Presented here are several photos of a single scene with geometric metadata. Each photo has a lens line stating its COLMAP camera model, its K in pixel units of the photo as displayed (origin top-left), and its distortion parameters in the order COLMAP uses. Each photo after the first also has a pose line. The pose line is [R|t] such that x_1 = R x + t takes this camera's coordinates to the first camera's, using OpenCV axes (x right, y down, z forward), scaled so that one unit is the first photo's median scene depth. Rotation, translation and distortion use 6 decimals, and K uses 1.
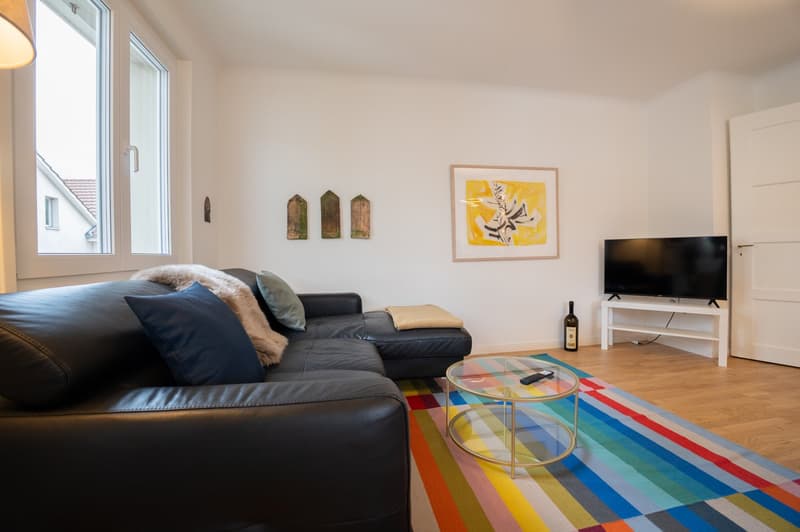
lens RADIAL K [[355.2, 0, 399.5], [0, 355.2, 261.6], [0, 0, 1]] dist [-0.061056, 0.010085]
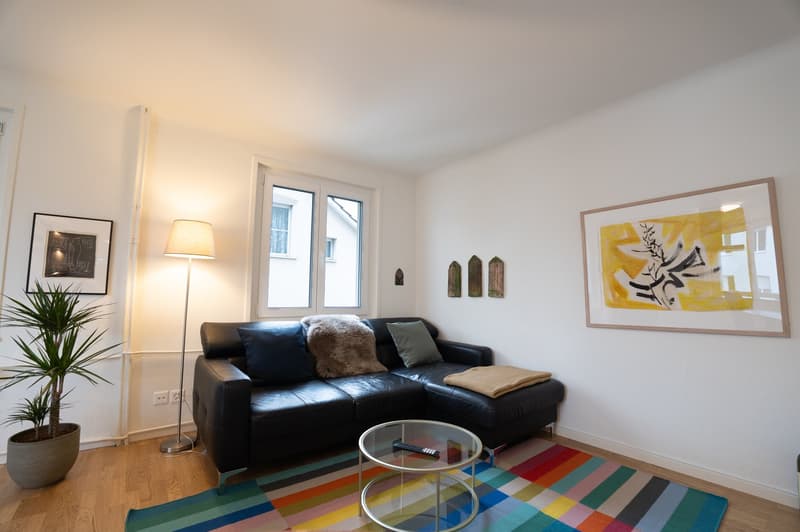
lens RADIAL K [[355.2, 0, 397.6], [0, 355.2, 258.0], [0, 0, 1]] dist [-0.061056, 0.010085]
pose [[0.463116, -0.073199, -0.883270, 0.678371], [-0.037752, 0.994050, -0.102173, -0.060156], [0.885493, 0.080664, 0.457597, 0.227810]]
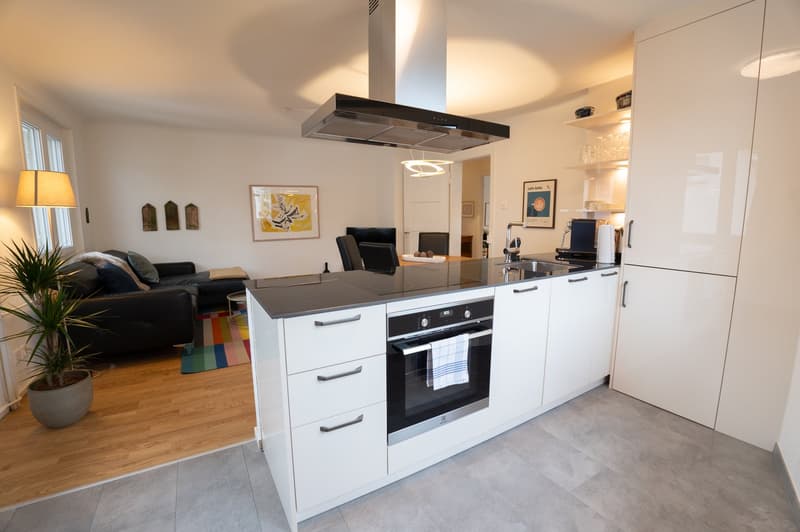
lens RADIAL K [[355.2, 0, 399.5], [0, 355.2, 265.7], [0, 0, 1]] dist [-0.061056, 0.010085]
pose [[0.939409, -0.038260, 0.340656, 0.234441], [-0.002645, 0.992913, 0.118812, -0.089714], [-0.342788, -0.112514, 0.932651, -0.863902]]
